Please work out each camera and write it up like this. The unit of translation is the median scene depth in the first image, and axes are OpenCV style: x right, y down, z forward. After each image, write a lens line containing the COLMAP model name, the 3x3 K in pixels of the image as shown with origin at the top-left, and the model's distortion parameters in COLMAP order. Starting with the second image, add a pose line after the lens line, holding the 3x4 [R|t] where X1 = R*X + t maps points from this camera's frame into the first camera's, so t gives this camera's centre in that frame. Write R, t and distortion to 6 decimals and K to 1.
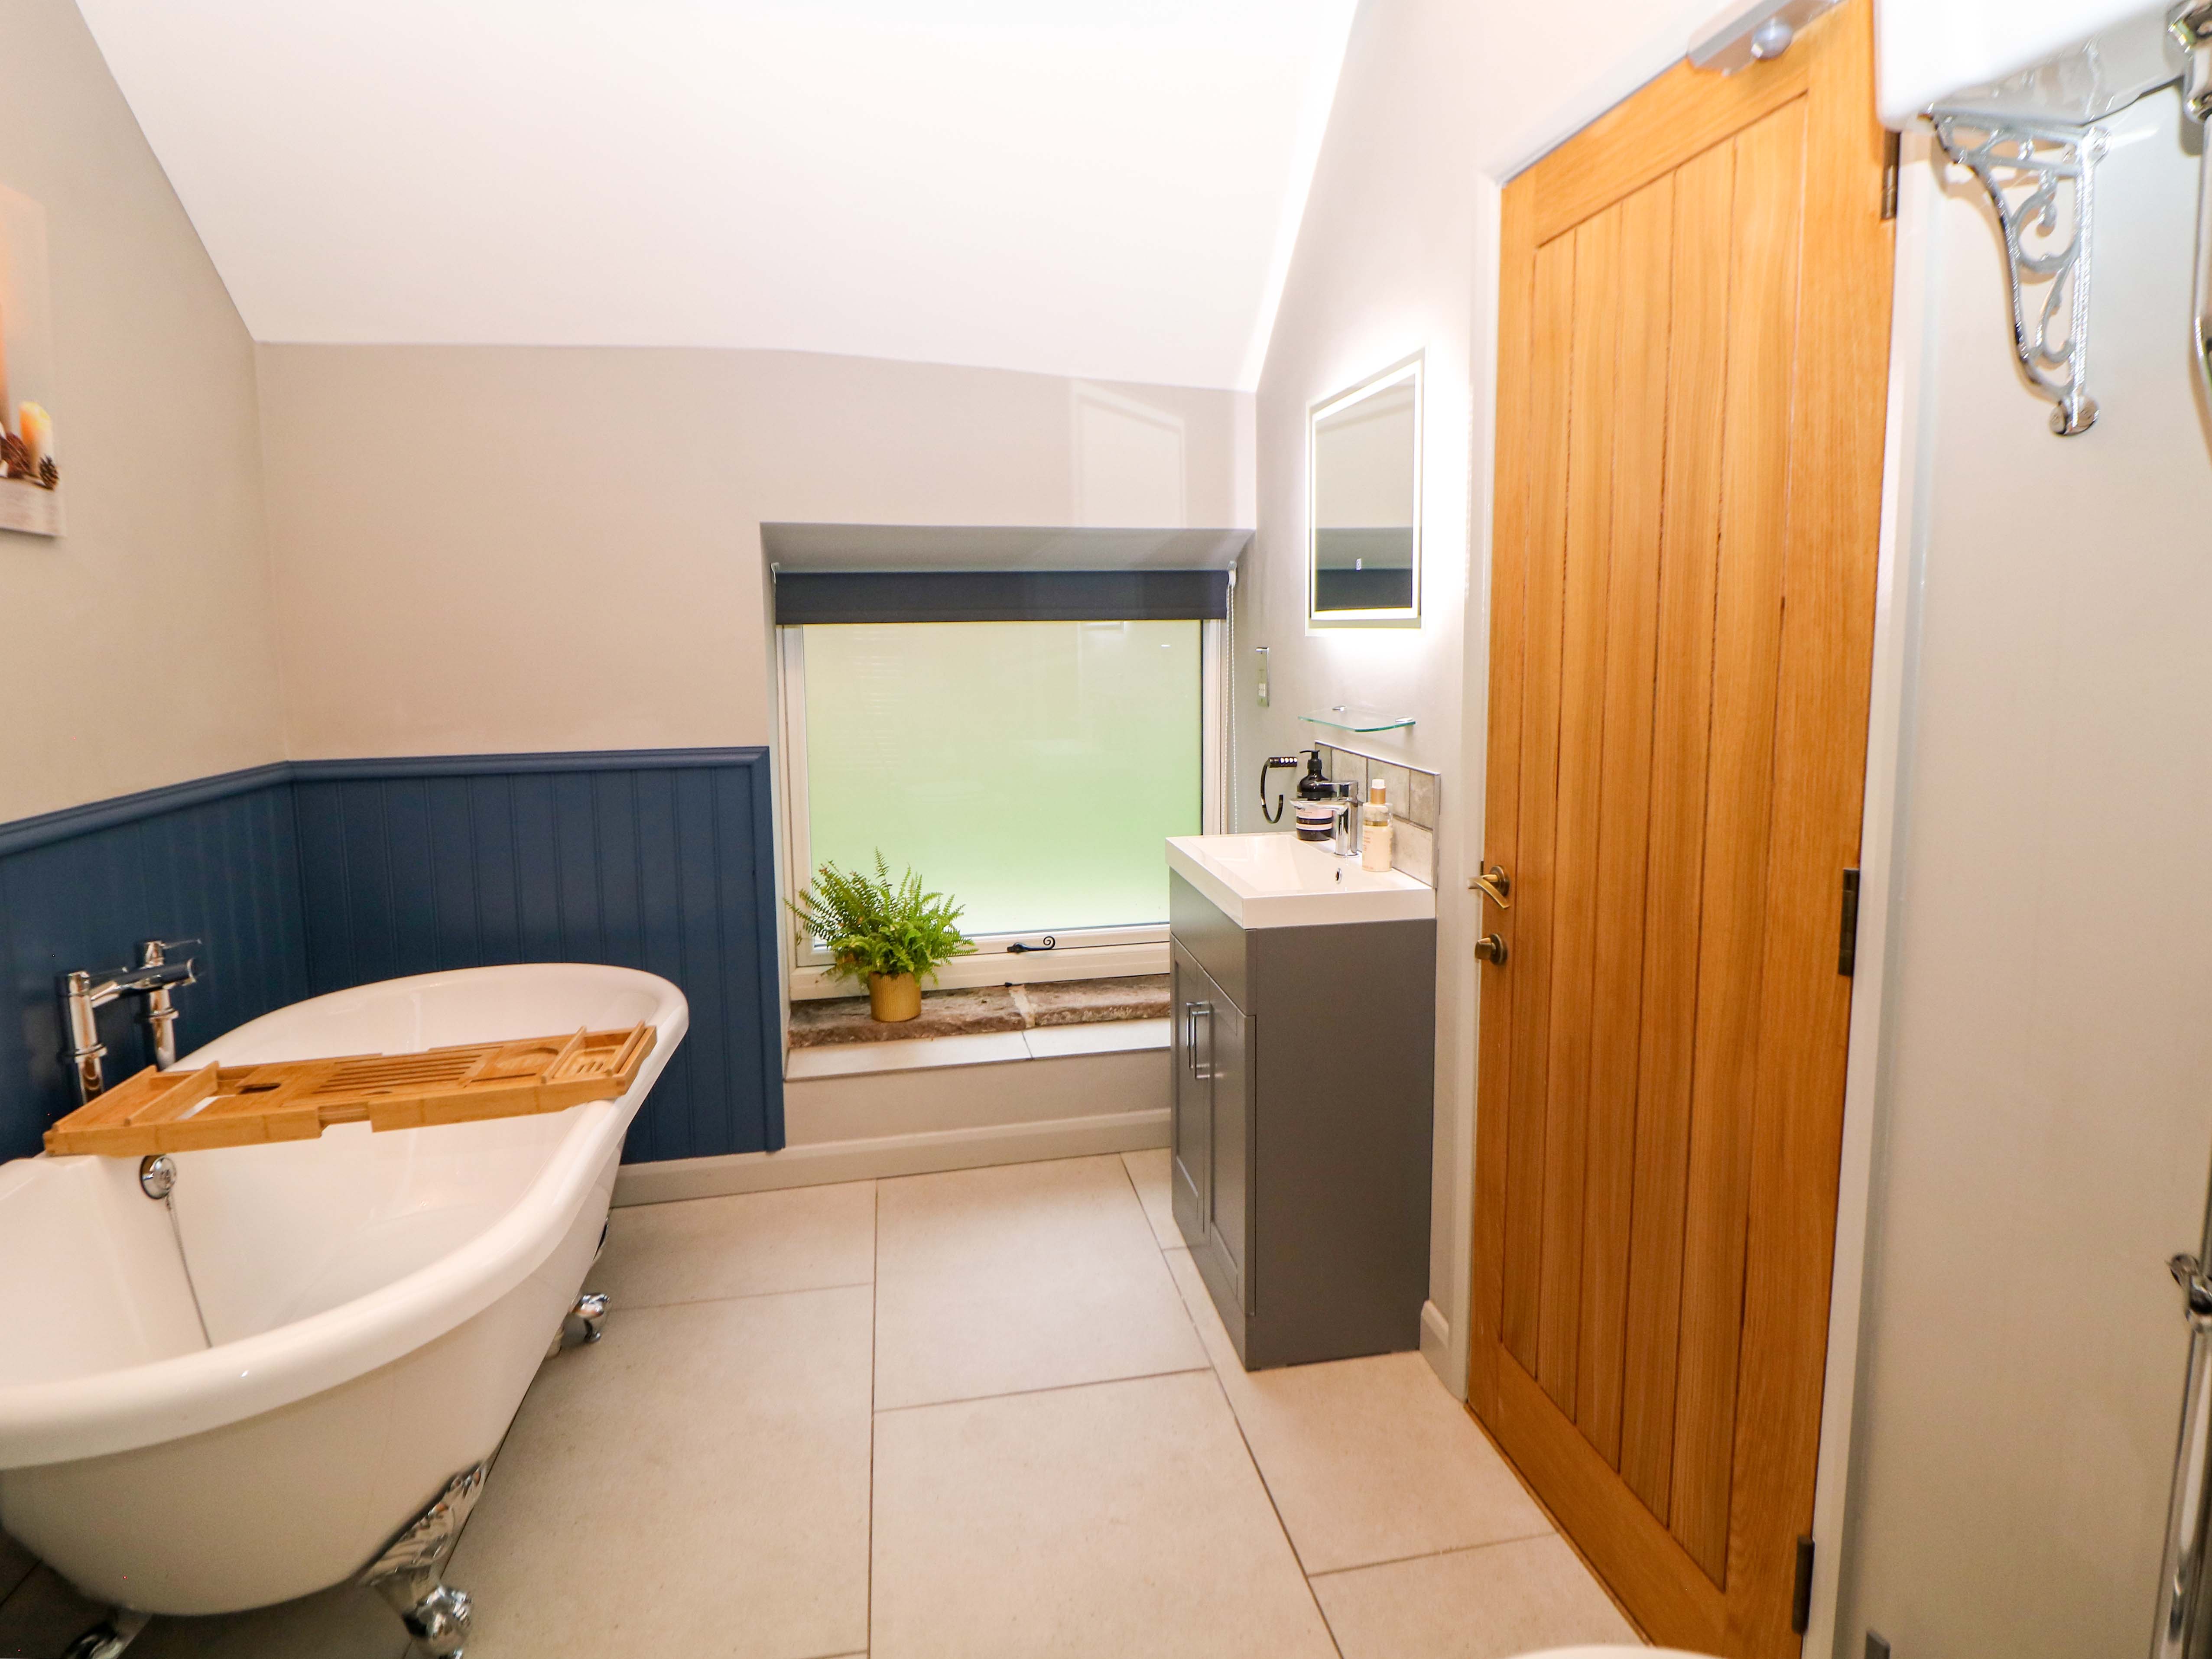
lens RADIAL K [[1166.2, 0, 1110.9], [0, 1166.2, 794.5], [0, 0, 1]] dist [0.001189, -0.017230]
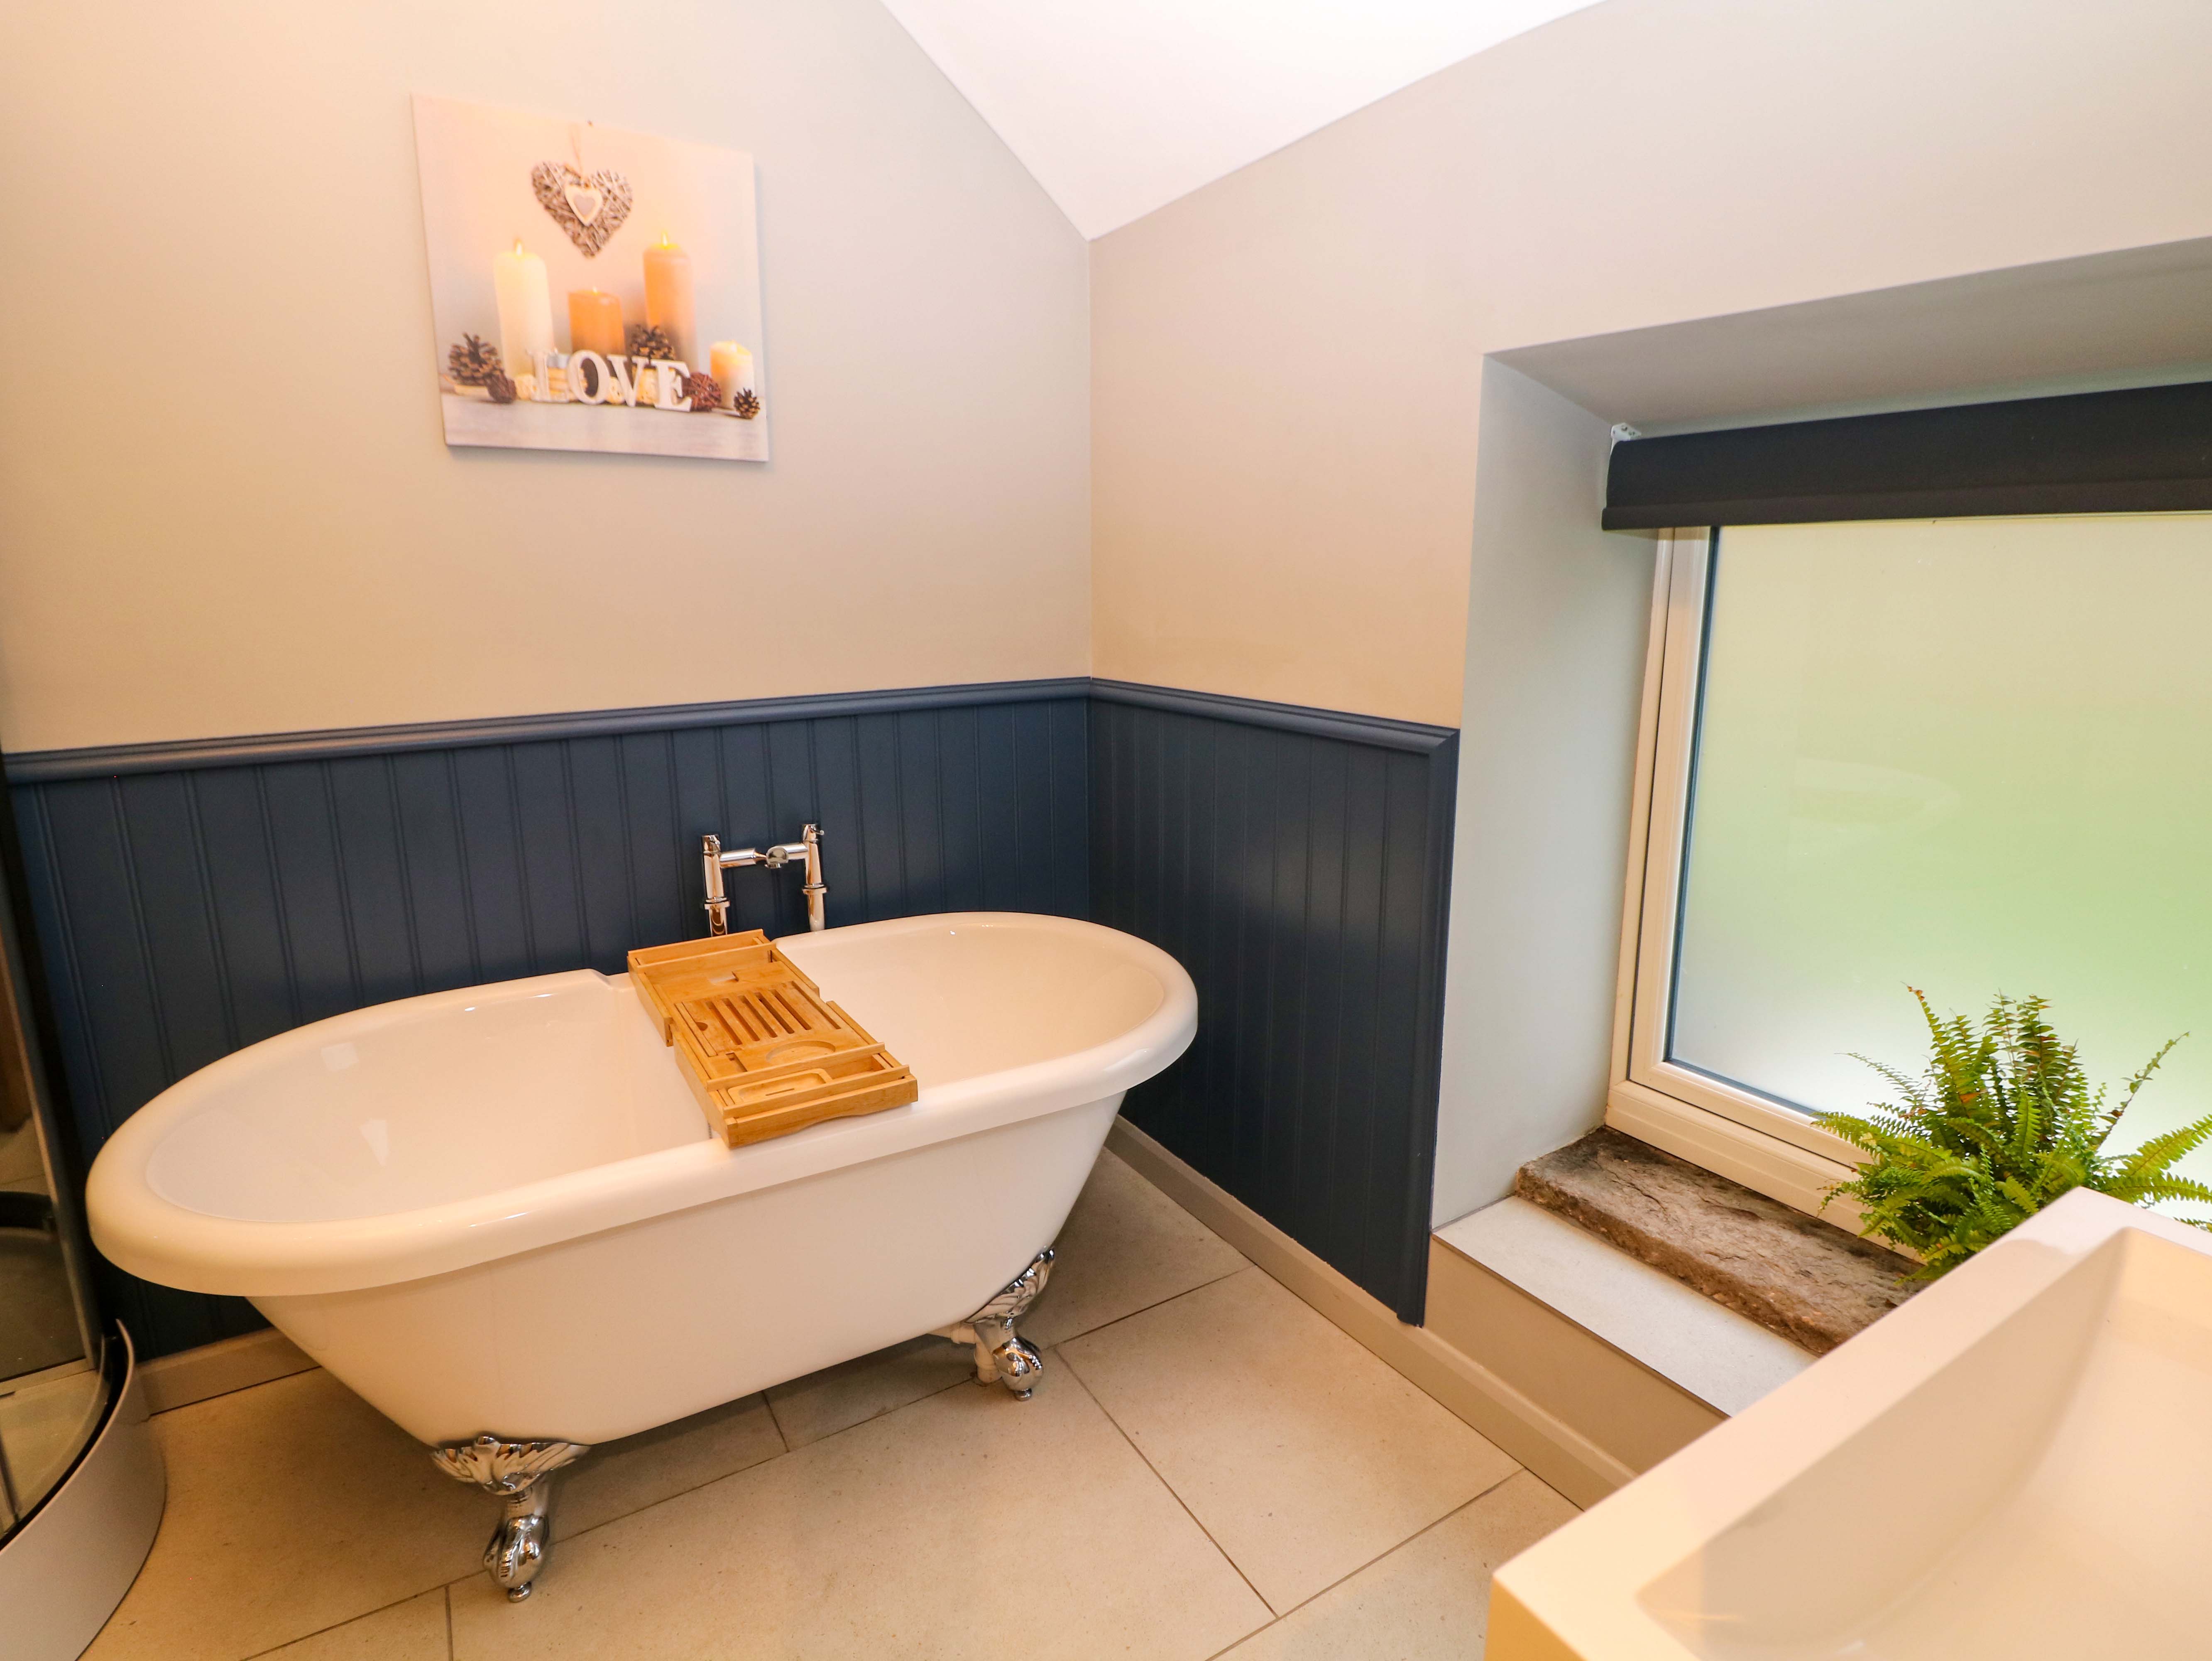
lens RADIAL K [[1166.4, 0, 1110.9], [0, 1166.4, 795.5], [0, 0, 1]] dist [0.001189, -0.017230]
pose [[0.351772, 0.190452, -0.916507, 0.351550], [-0.126771, 0.979757, 0.154939, -0.127661], [0.927462, 0.061683, 0.368795, 0.961313]]
